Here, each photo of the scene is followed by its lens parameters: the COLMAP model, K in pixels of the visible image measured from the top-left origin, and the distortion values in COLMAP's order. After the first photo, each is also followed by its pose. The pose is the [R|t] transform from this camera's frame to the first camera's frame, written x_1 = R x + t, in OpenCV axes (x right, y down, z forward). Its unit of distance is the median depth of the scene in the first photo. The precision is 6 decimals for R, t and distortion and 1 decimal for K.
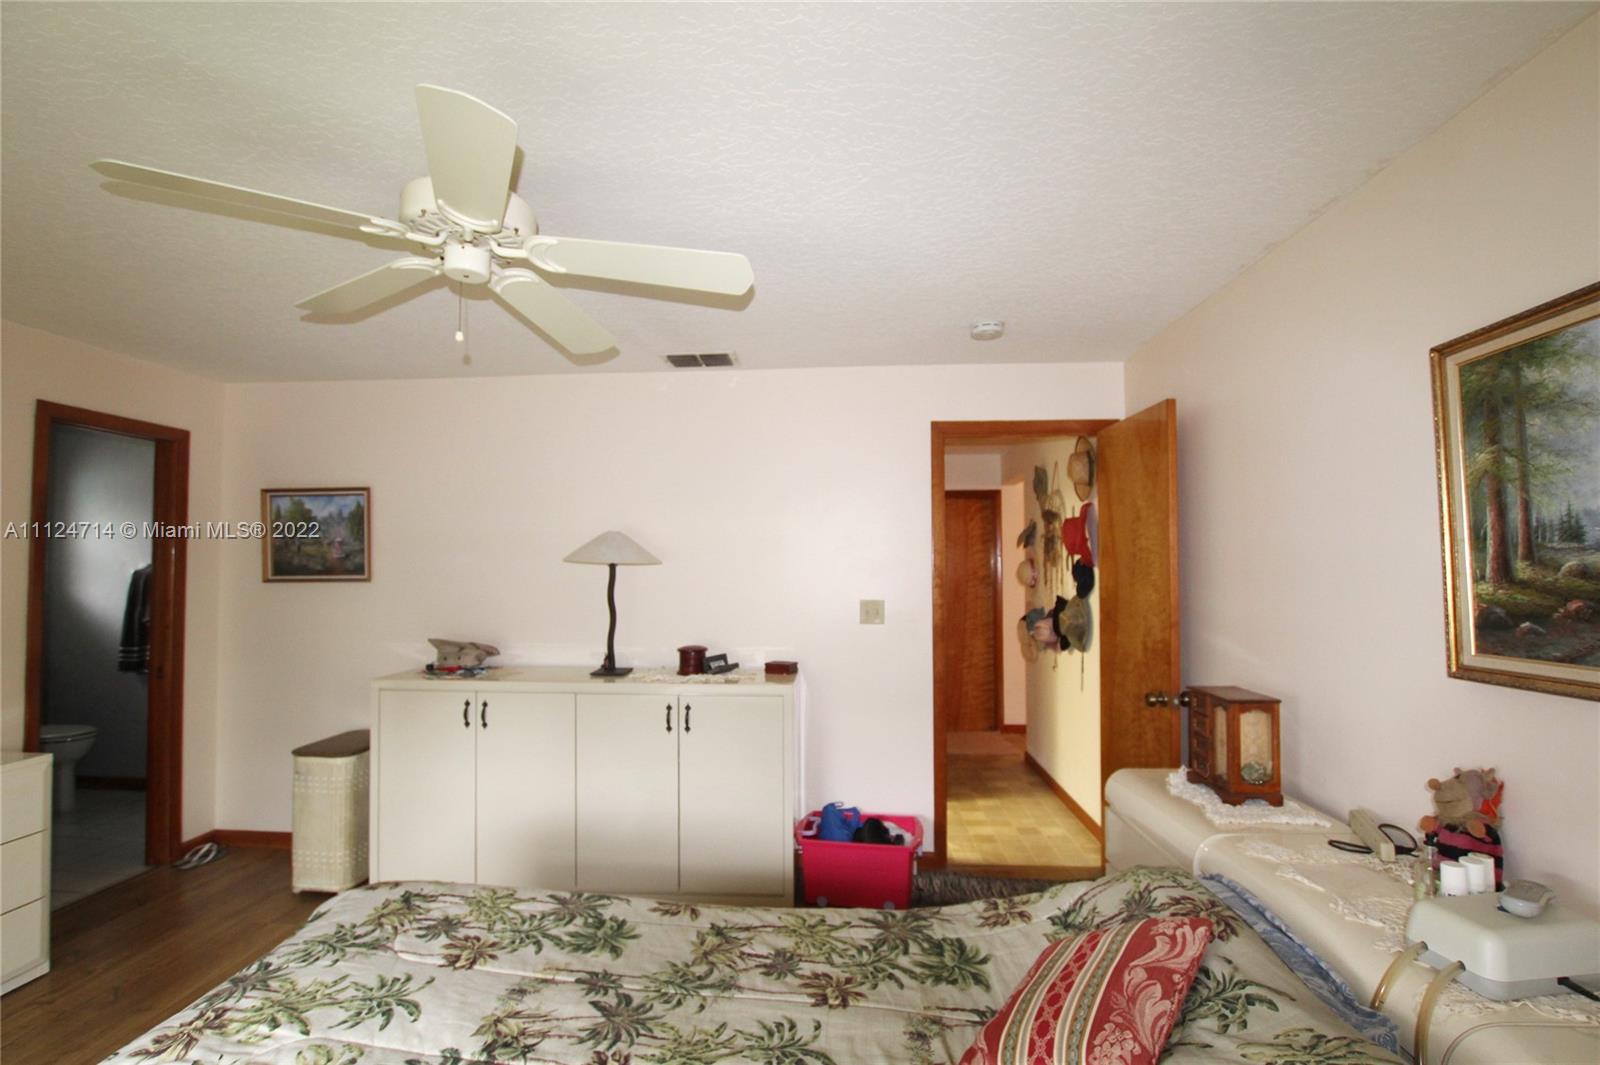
lens RADIAL K [[763.7, 0, 790.2], [0, 763.7, 535.4], [0, 0, 1]] dist [-0.028480, 0.002594]
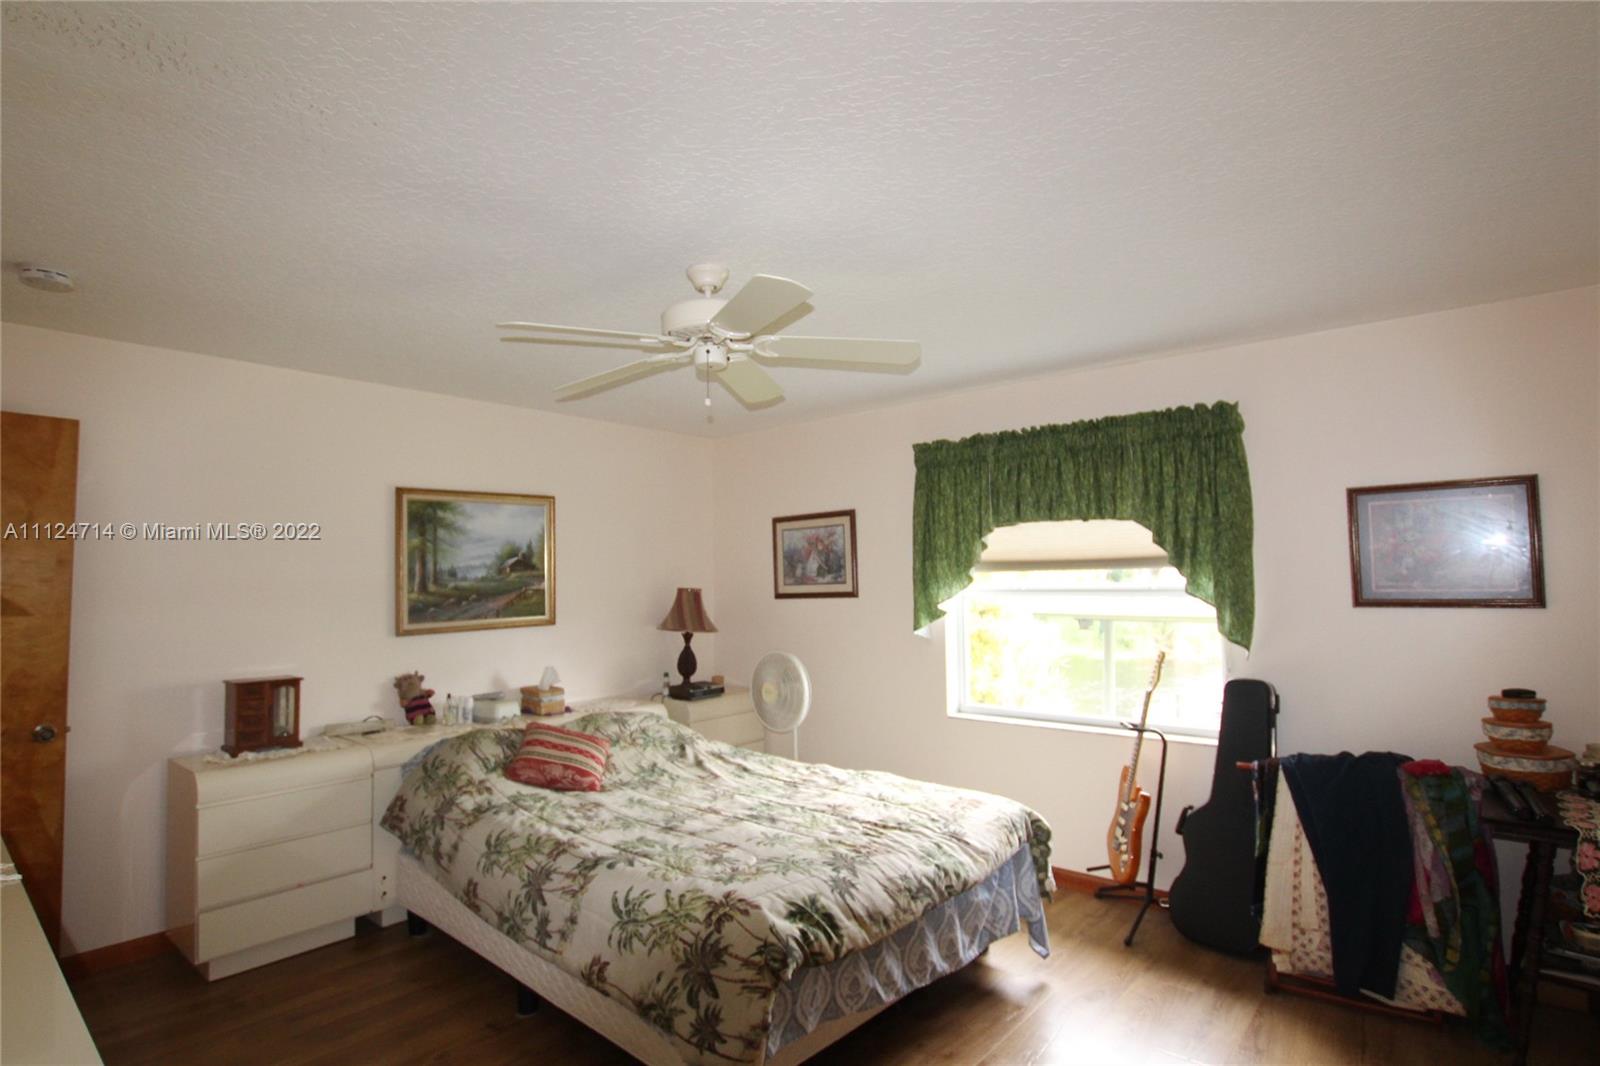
lens RADIAL K [[812.9, 0, 800.5], [0, 812.9, 534.9], [0, 0, 1]] dist [-0.041046, 0.007089]
pose [[-0.802851, 0.043697, 0.594577, -1.414480], [-0.011201, 0.996029, -0.088325, 0.079877], [-0.596075, -0.077571, -0.799173, 2.061461]]
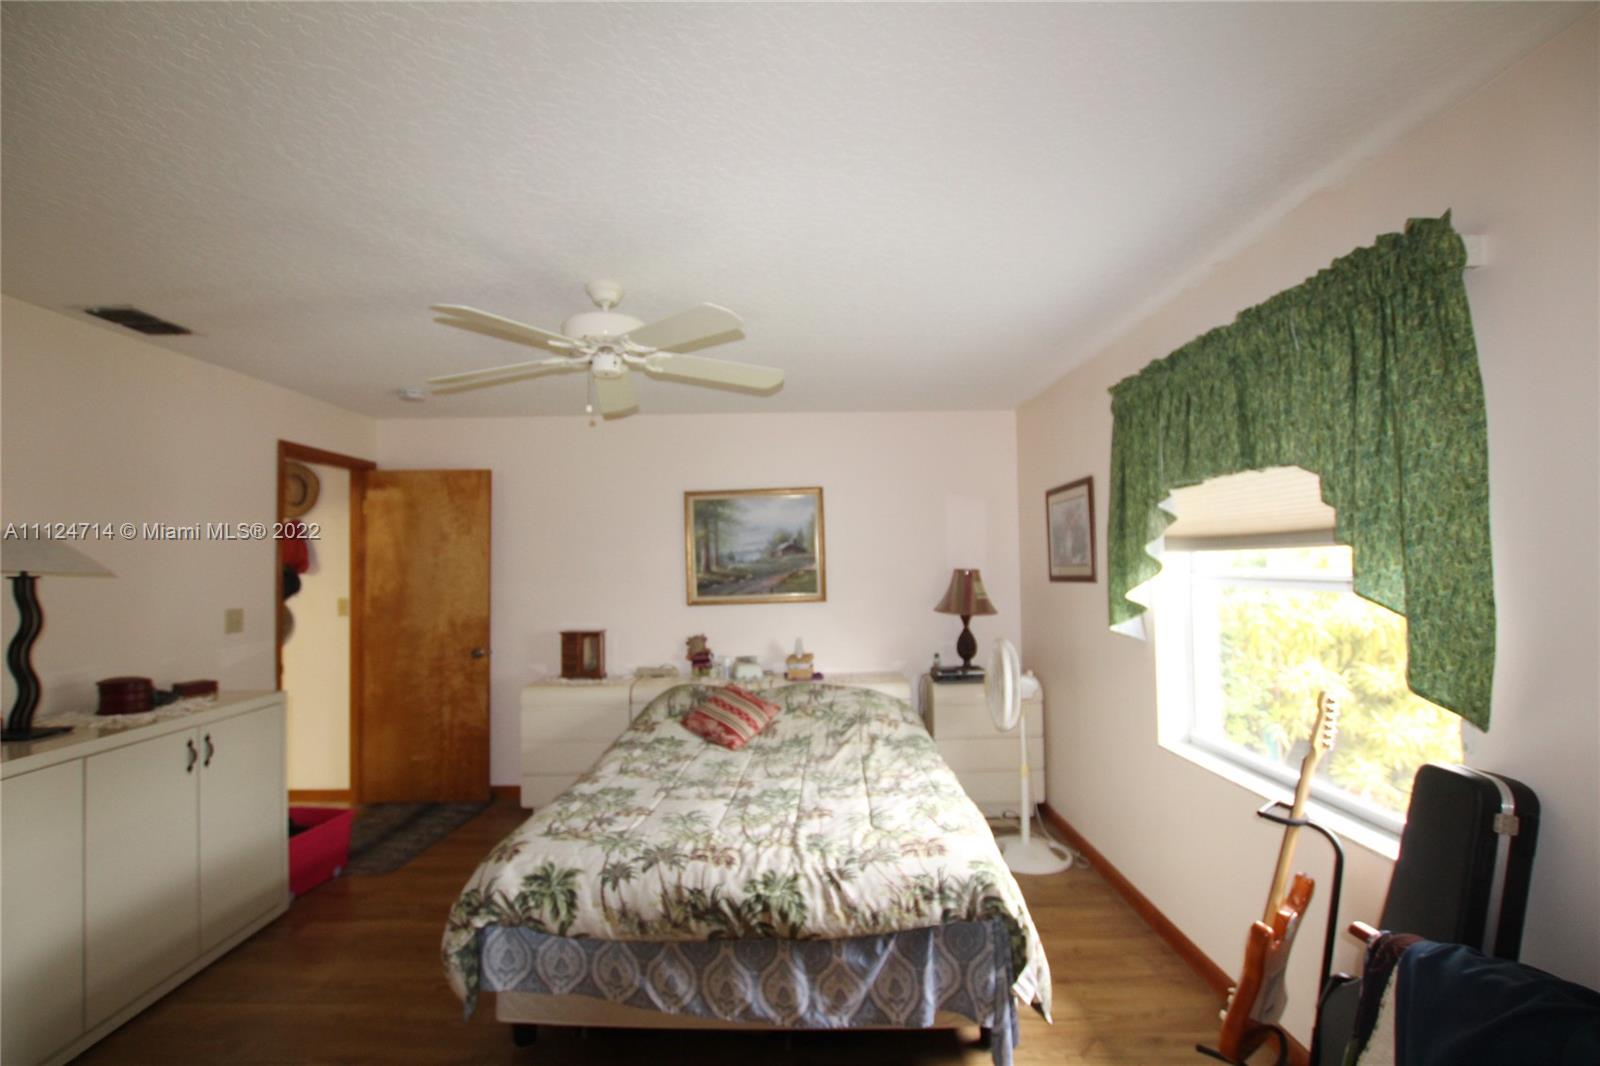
lens RADIAL K [[747.2, 0, 793.4], [0, 747.2, 534.9], [0, 0, 1]] dist [-0.036806, 0.007960]
pose [[-0.072851, 0.039555, 0.996558, -1.914083], [-0.025127, 0.998823, -0.041482, 0.021312], [-0.997026, -0.028063, -0.071771, 0.743790]]
